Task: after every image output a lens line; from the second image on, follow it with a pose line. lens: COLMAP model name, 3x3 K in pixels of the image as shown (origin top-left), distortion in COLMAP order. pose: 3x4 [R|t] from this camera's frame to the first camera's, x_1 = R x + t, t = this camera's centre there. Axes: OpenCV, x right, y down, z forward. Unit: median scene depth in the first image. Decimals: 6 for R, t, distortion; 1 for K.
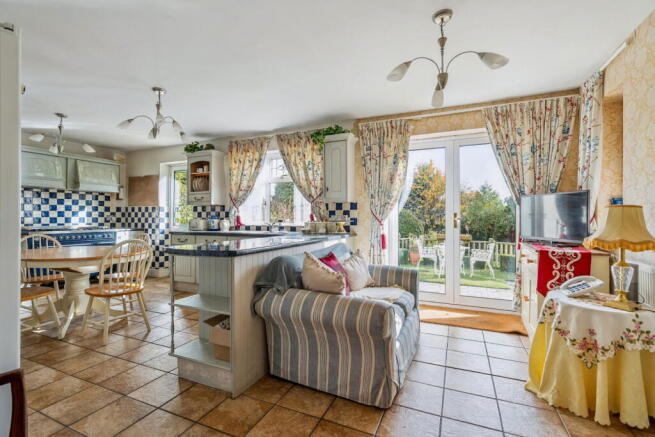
lens RADIAL K [[301.5, 0, 325.8], [0, 301.5, 216.0], [0, 0, 1]] dist [-0.001666, 0.001887]
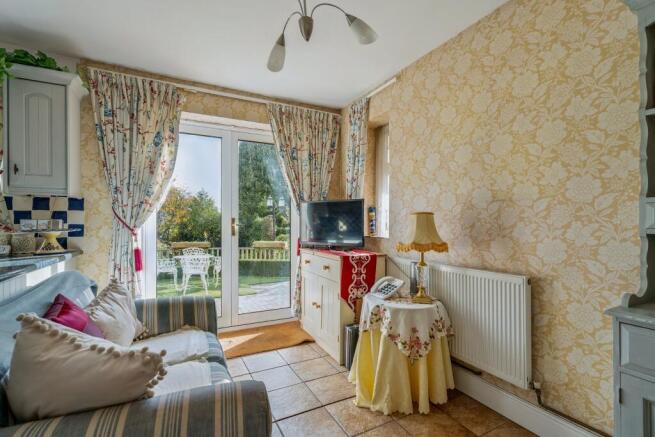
lens RADIAL K [[301.5, 0, 324.2], [0, 301.5, 223.0], [0, 0, 1]] dist [-0.001666, 0.001887]
pose [[0.624071, -0.000013, 0.781367, -0.074417], [-0.003048, 0.999992, 0.002451, 0.001459], [-0.781362, -0.003911, 0.624066, 0.284518]]
